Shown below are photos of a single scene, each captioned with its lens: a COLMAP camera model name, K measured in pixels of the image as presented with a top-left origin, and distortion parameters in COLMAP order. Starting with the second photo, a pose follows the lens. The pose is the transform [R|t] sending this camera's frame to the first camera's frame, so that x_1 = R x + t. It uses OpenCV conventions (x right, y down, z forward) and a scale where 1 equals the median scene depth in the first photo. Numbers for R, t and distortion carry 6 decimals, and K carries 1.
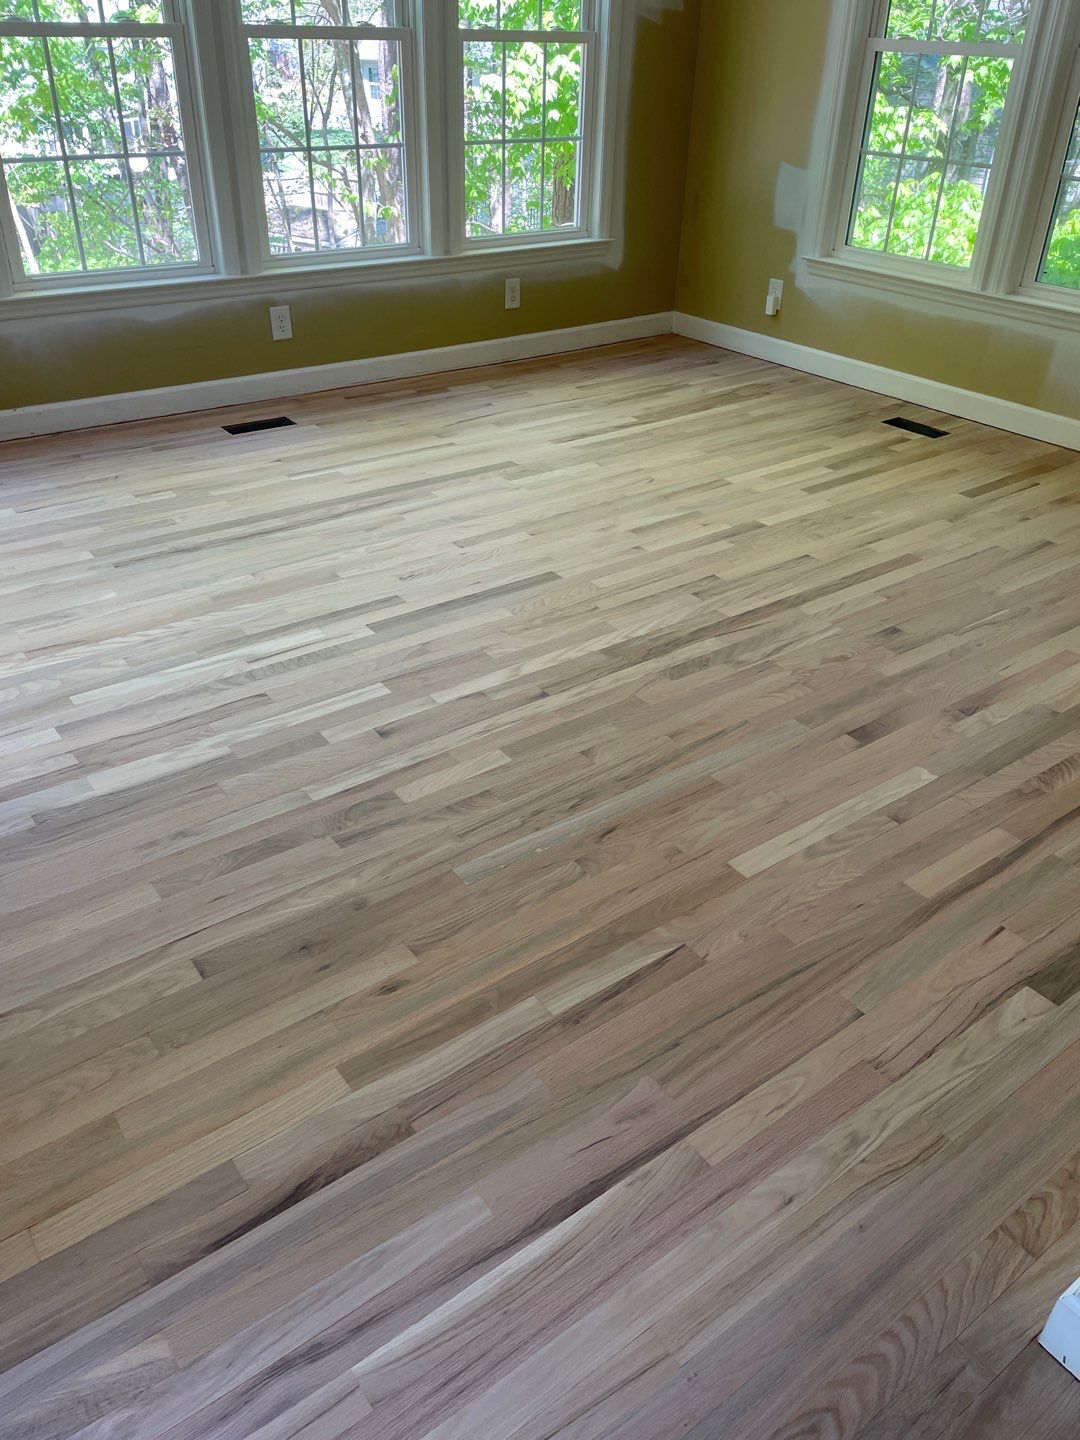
lens RADIAL K [[1081.1, 0, 539.1], [0, 1081.1, 714.5], [0, 0, 1]] dist [0.101930, -0.124609]
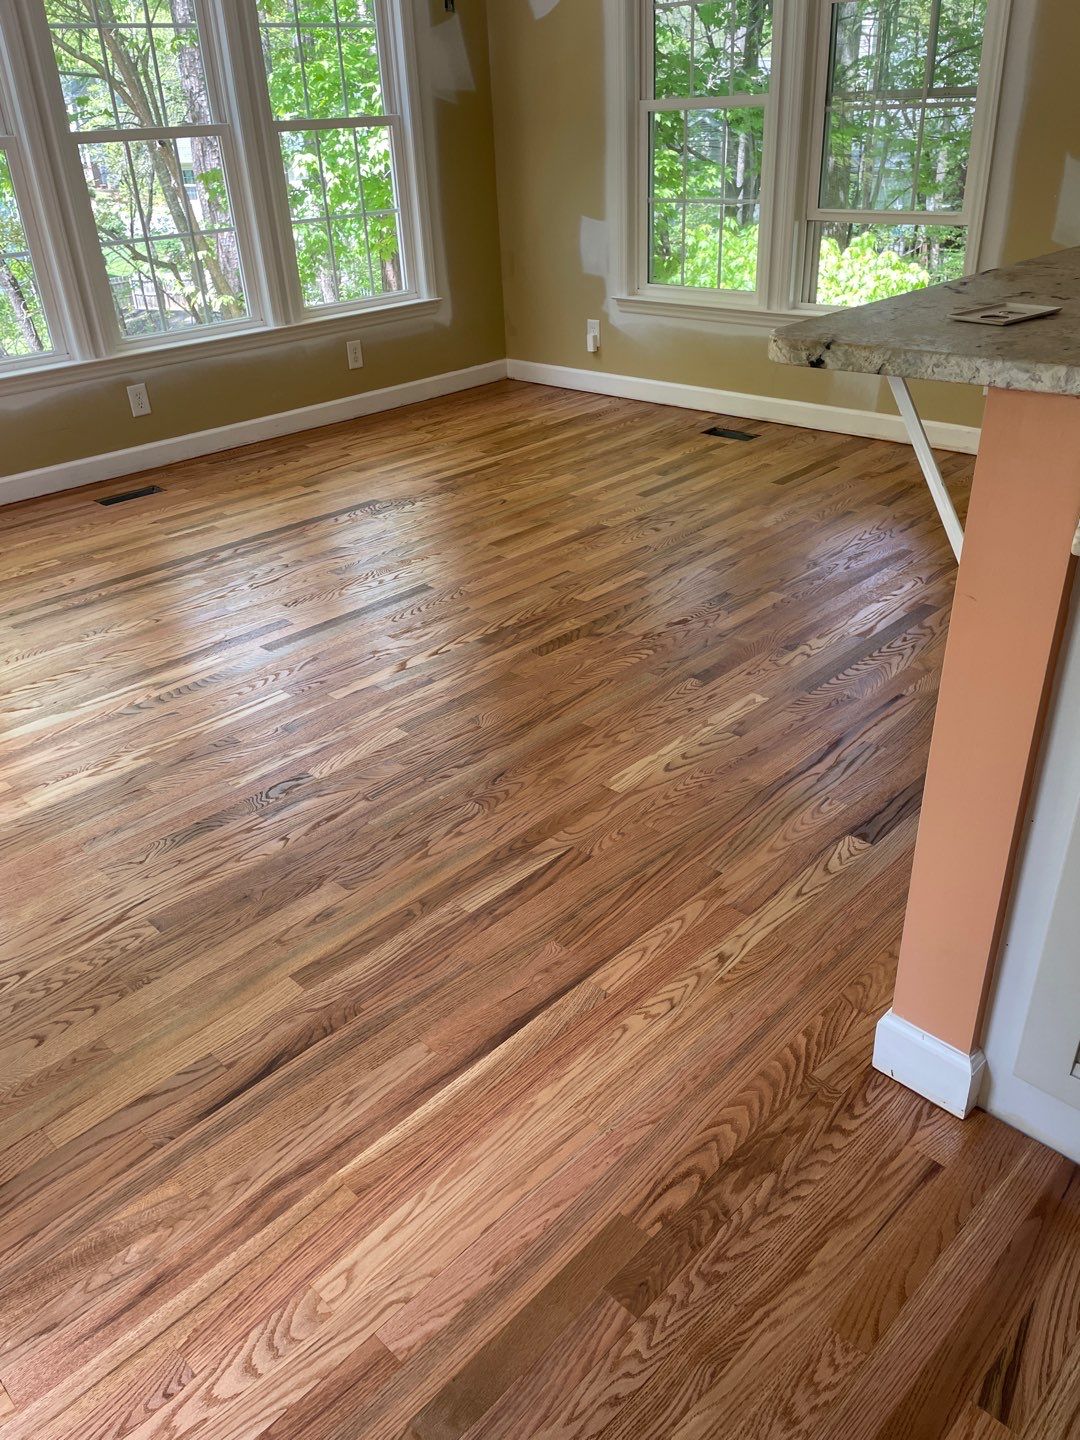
lens RADIAL K [[1083.1, 0, 542.6], [0, 1083.1, 712.8], [0, 0, 1]] dist [0.102011, -0.124821]
pose [[0.985672, -0.133591, 0.102976, -0.000596], [0.139449, 0.988867, -0.051926, 0.071887], [-0.094892, 0.065542, 0.993328, -0.105516]]
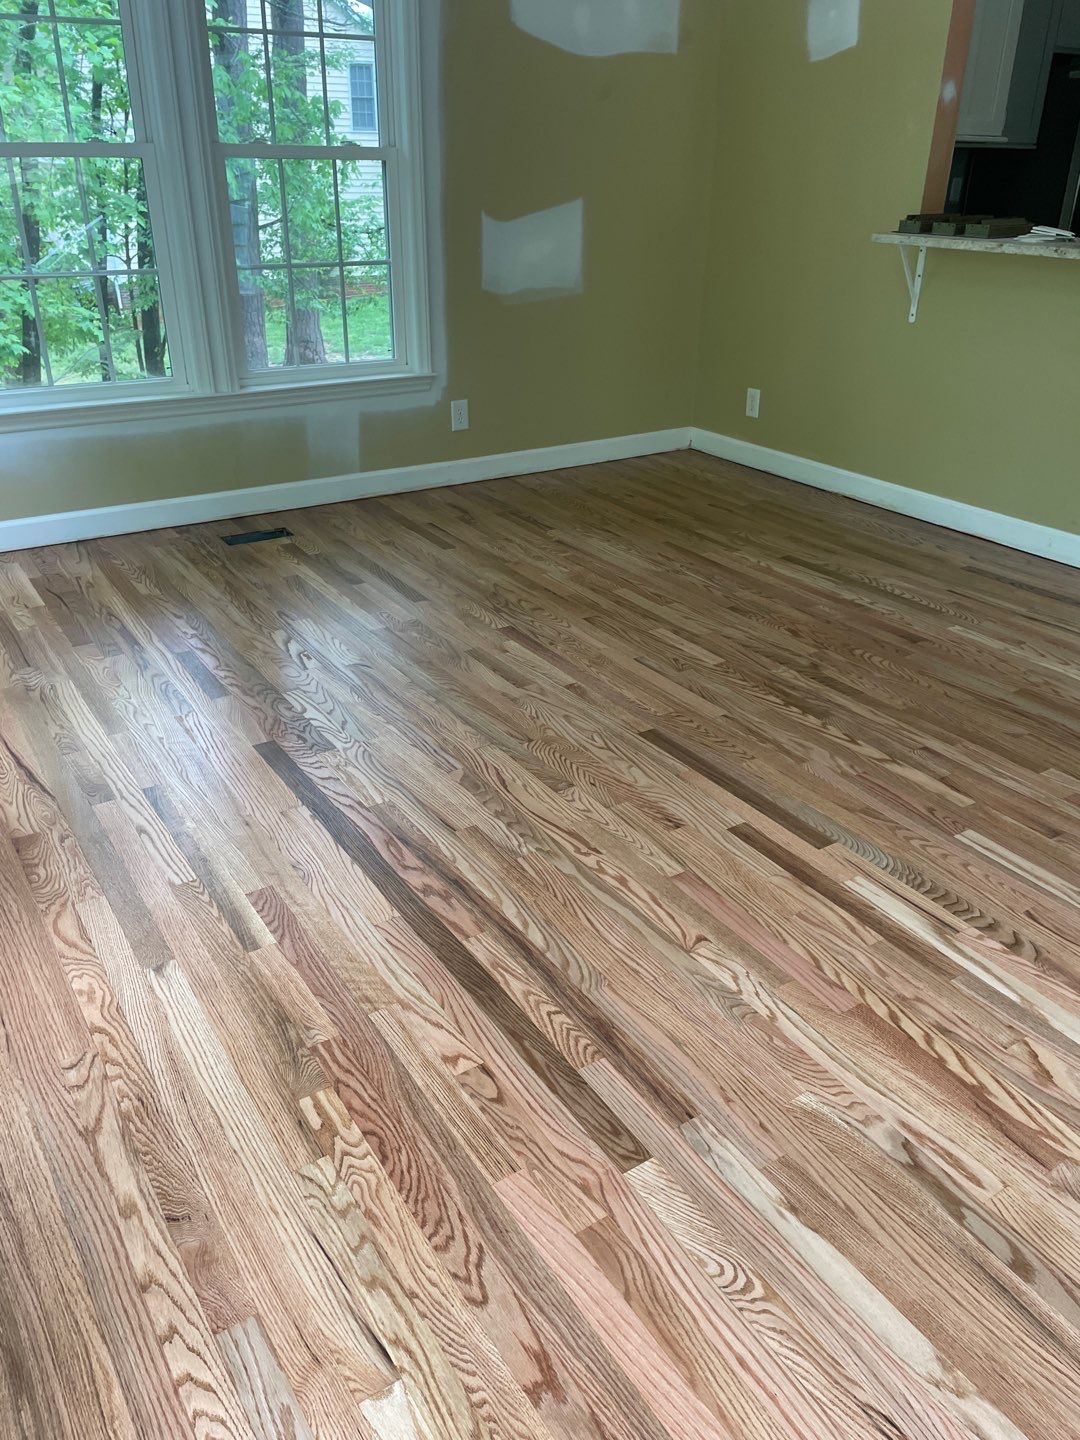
lens RADIAL K [[1083.1, 0, 542.6], [0, 1083.1, 712.8], [0, 0, 1]] dist [0.102011, -0.124821]
pose [[0.059278, -0.470302, 0.880512, -0.739582], [0.521407, 0.766763, 0.374444, -0.503192], [-0.851246, 0.436909, 0.290671, 0.795010]]
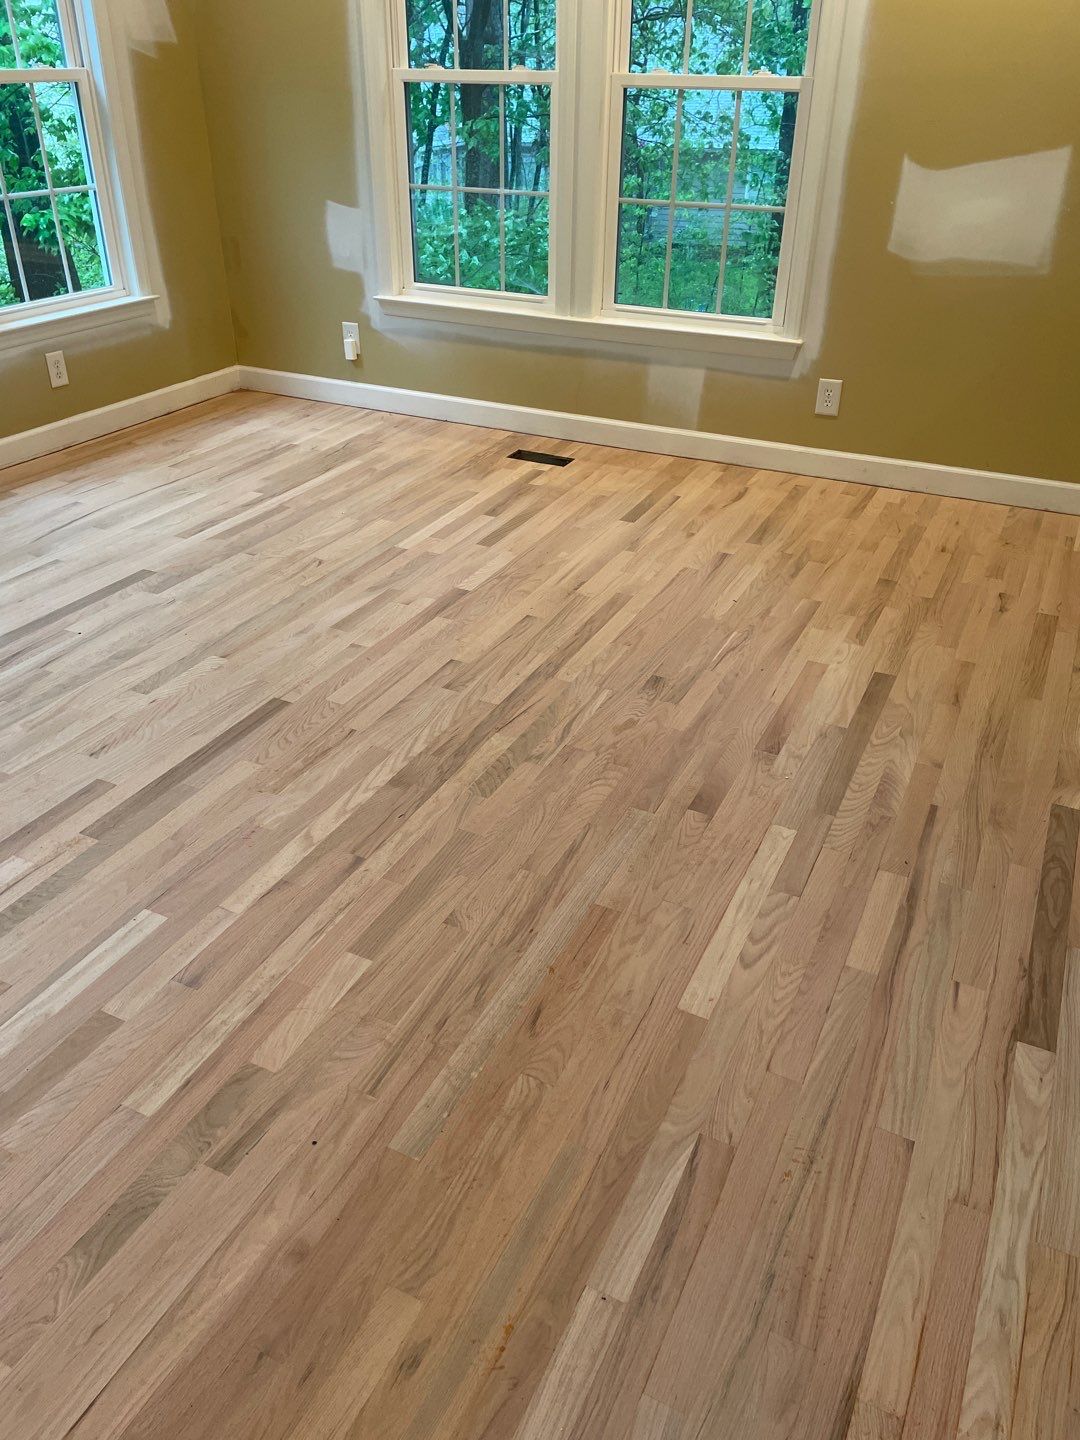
lens RADIAL K [[1081.1, 0, 539.1], [0, 1081.1, 714.5], [0, 0, 1]] dist [0.101930, -0.124609]
pose [[0.890128, -0.244957, 0.384277, -0.131738], [0.251141, 0.967322, 0.034884, -0.096327], [-0.380265, 0.065456, 0.922559, 0.139244]]
